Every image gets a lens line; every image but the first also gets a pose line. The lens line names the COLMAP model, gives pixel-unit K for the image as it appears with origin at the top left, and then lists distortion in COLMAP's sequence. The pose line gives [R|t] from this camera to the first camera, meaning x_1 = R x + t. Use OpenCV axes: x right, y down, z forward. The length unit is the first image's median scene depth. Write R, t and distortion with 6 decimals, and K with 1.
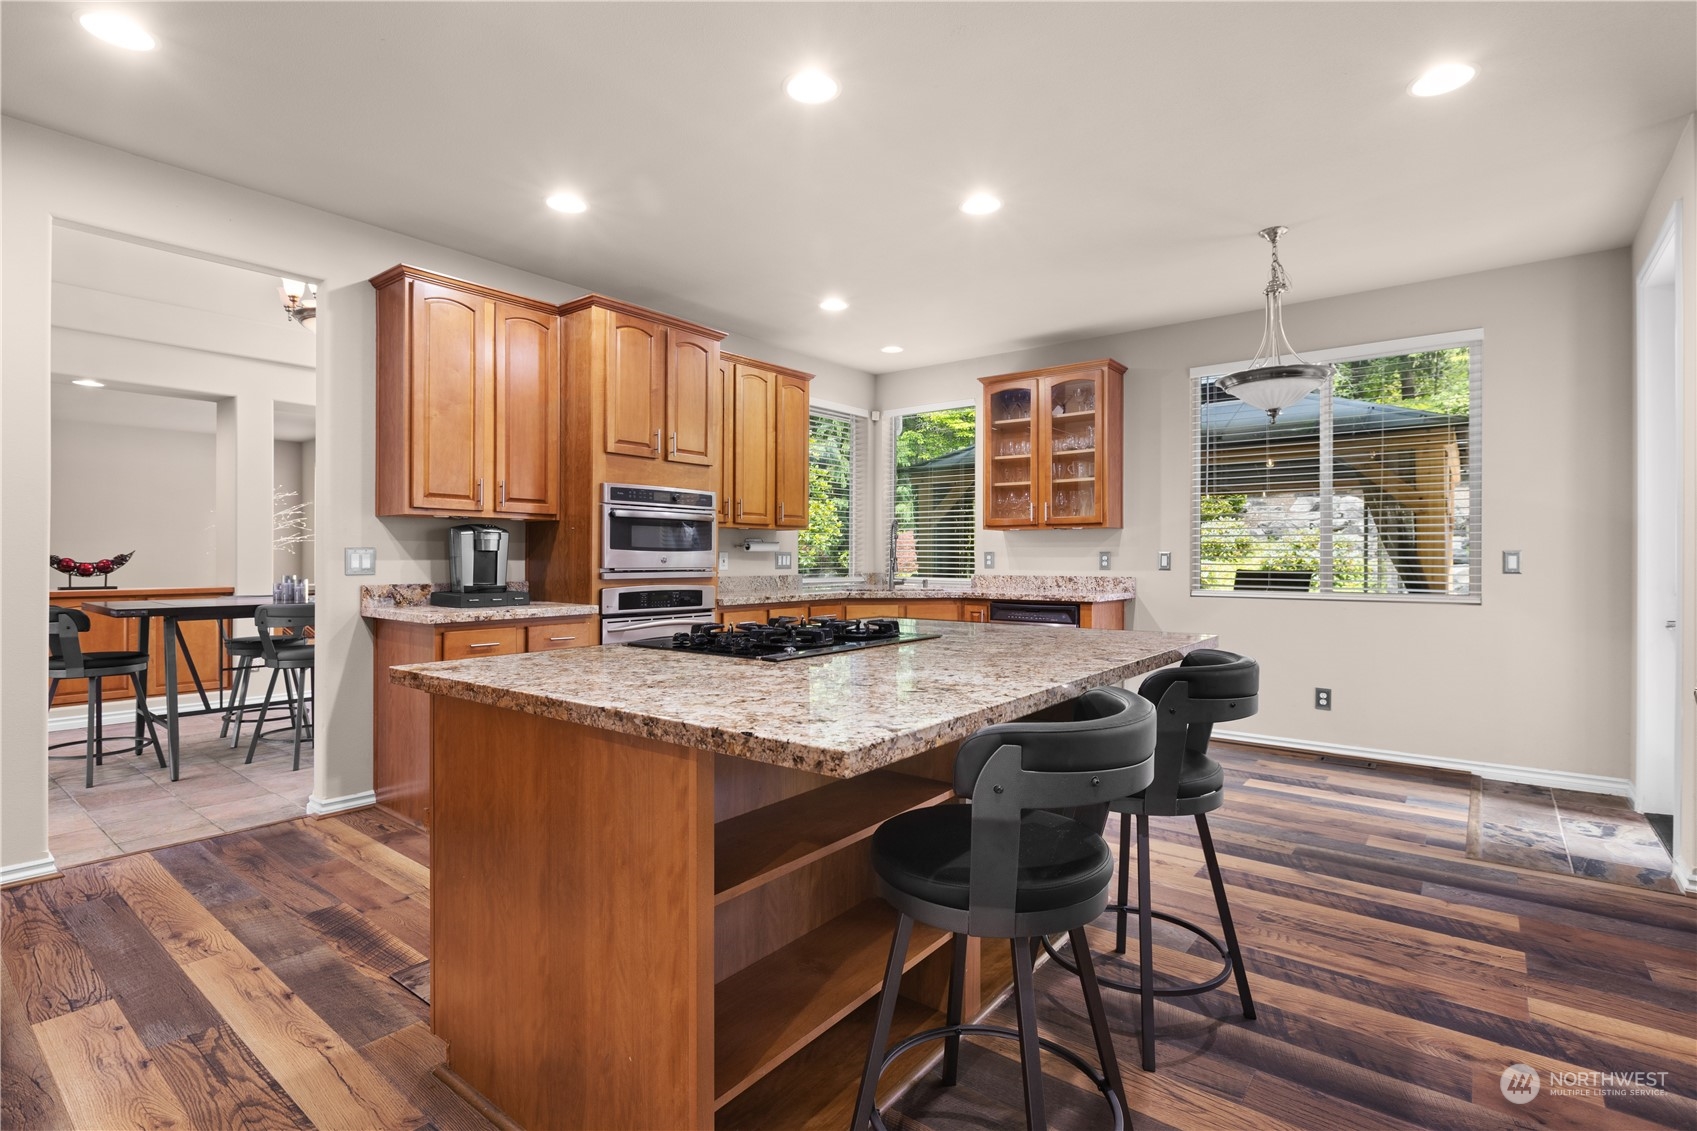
lens RADIAL K [[809.0, 0, 847.6], [0, 809.0, 559.0], [0, 0, 1]] dist [-0.005158, 0.000500]
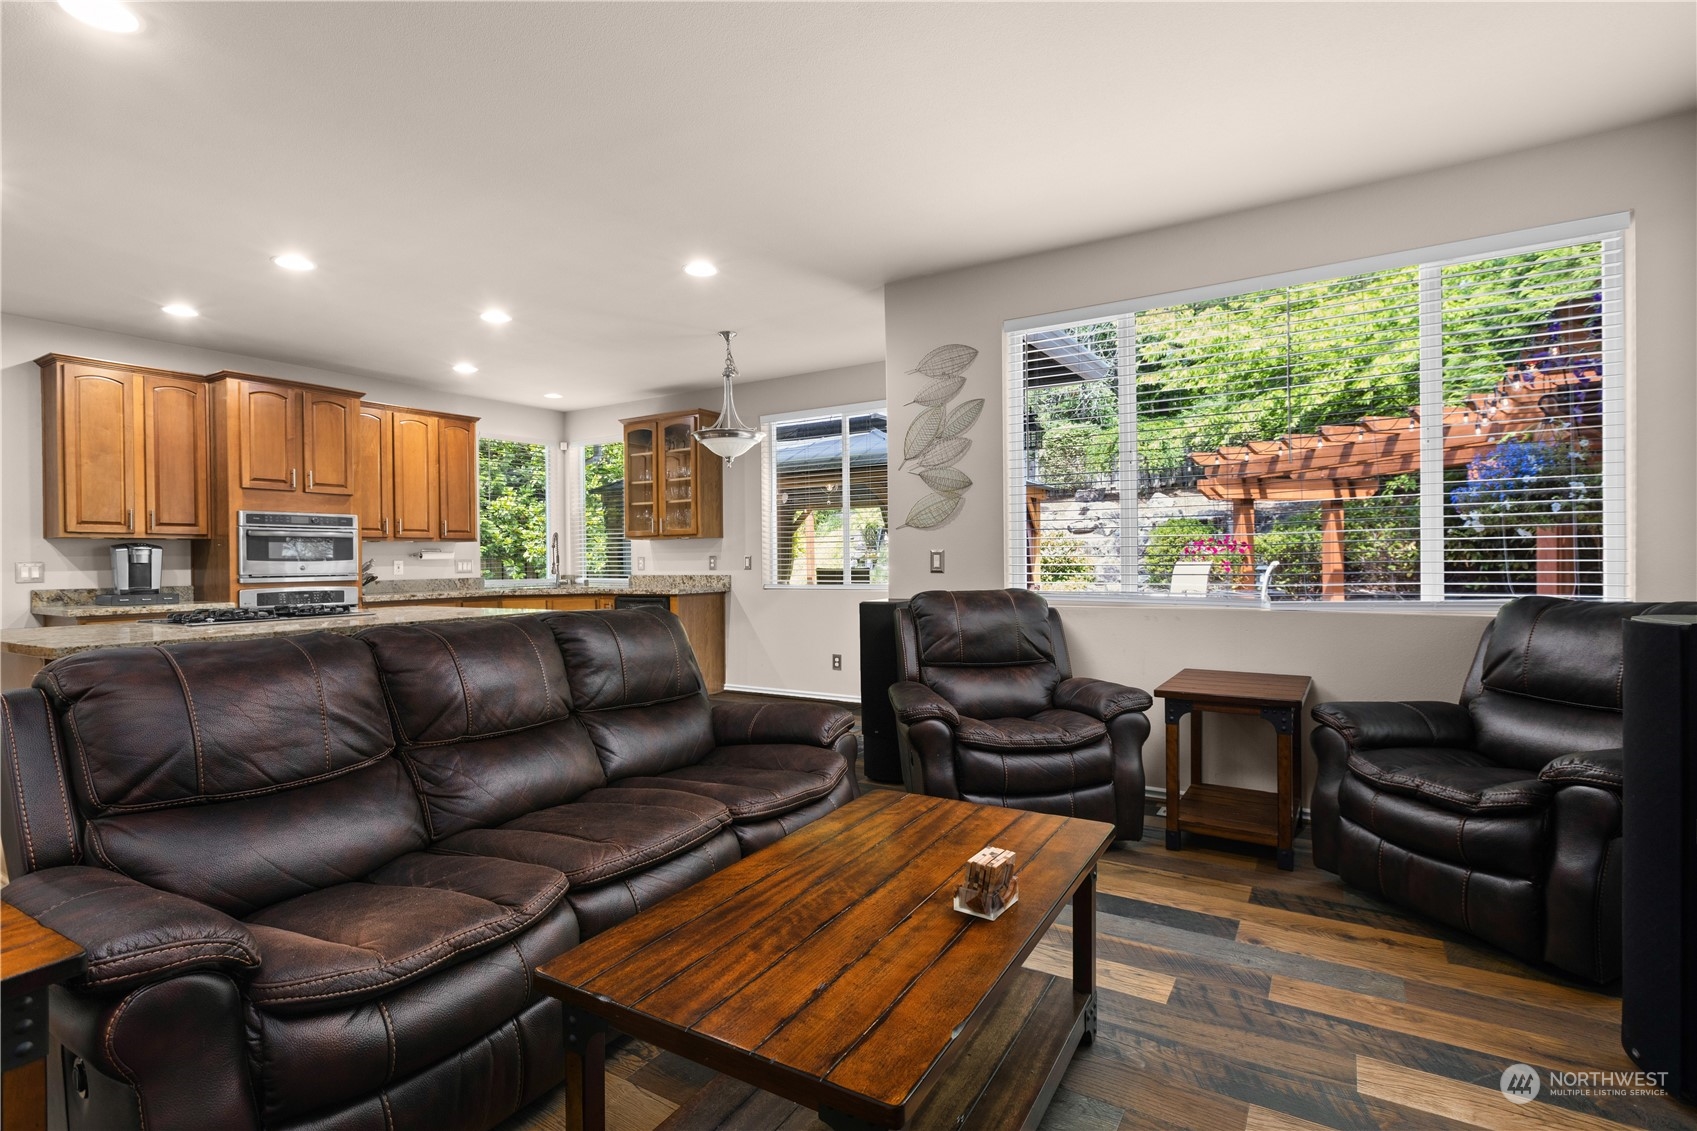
lens RADIAL K [[809.0, 0, 850.1], [0, 809.0, 564.1], [0, 0, 1]] dist [-0.005158, 0.000500]
pose [[0.993659, -0.014499, 0.111499, 0.538433], [0.014105, 0.999891, 0.004317, 0.002250], [-0.111550, -0.002716, 0.993755, -0.425098]]
